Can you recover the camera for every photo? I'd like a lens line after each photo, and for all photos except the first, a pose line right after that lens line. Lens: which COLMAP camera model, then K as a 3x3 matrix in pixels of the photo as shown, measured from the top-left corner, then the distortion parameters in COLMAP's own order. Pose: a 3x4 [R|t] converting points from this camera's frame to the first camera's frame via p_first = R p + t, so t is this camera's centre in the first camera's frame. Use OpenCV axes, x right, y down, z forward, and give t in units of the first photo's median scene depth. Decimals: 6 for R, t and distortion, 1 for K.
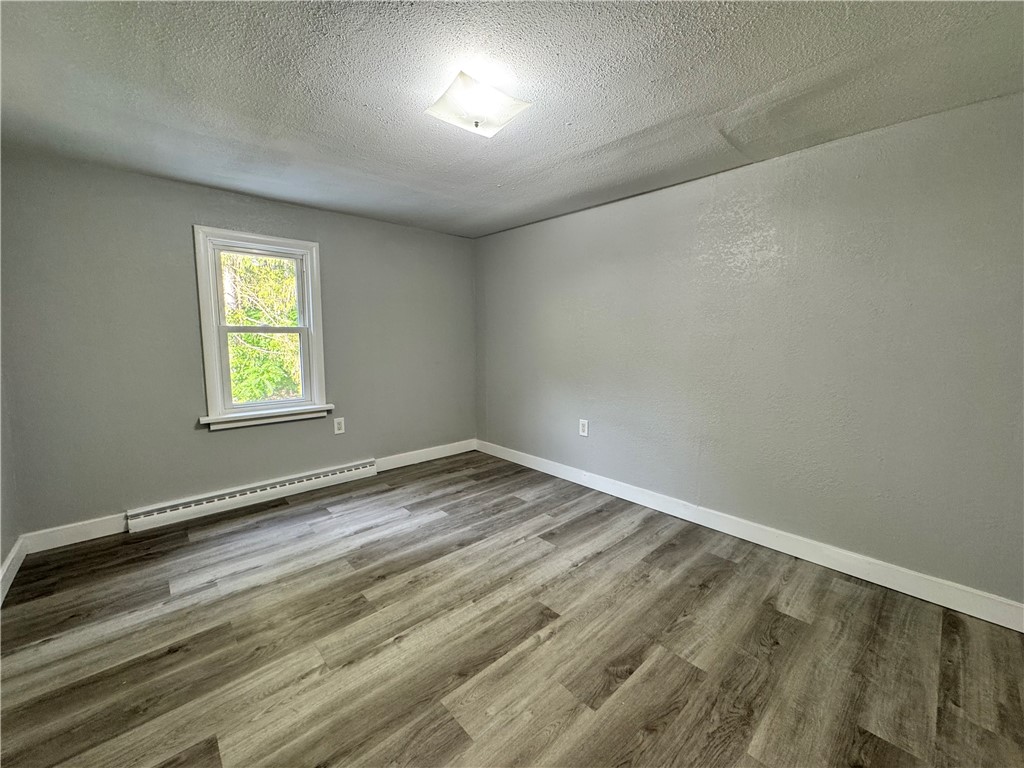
lens RADIAL K [[409.1, 0, 511.9], [0, 409.1, 379.8], [0, 0, 1]] dist [-0.001821, 0.000100]
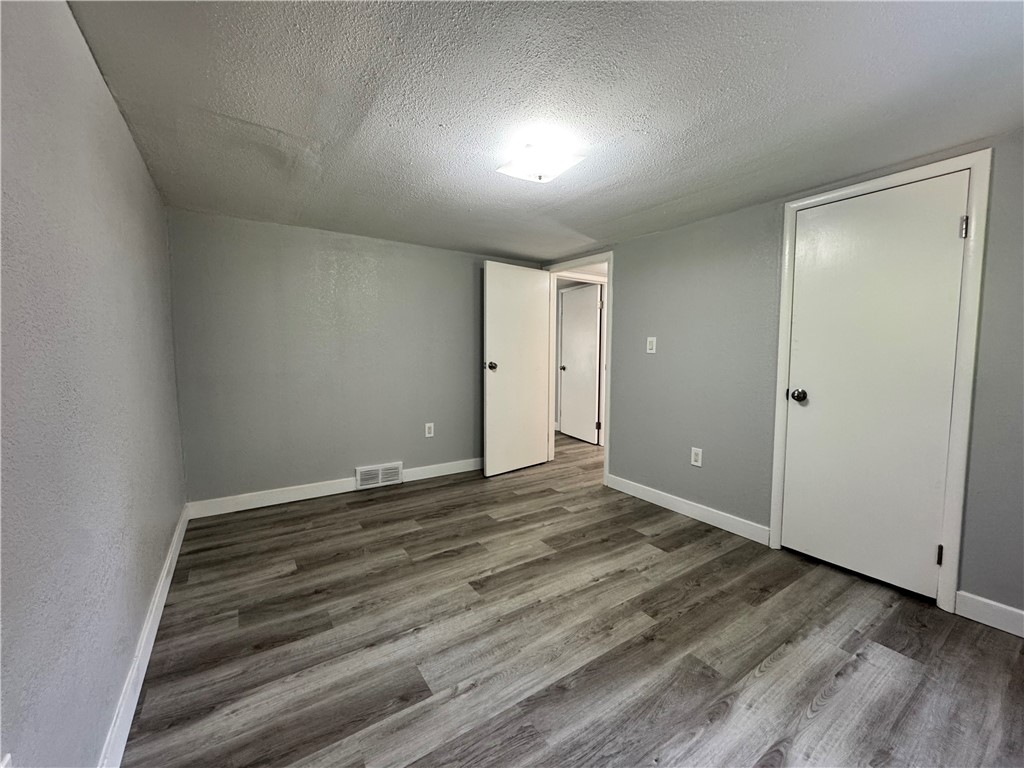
lens RADIAL K [[409.1, 0, 511.9], [0, 409.1, 379.8], [0, 0, 1]] dist [-0.001821, 0.000100]
pose [[-0.988431, -0.022301, 0.150022, -0.163984], [0.004615, 0.984251, 0.176717, -0.209628], [-0.151600, 0.175365, -0.972761, 1.896055]]
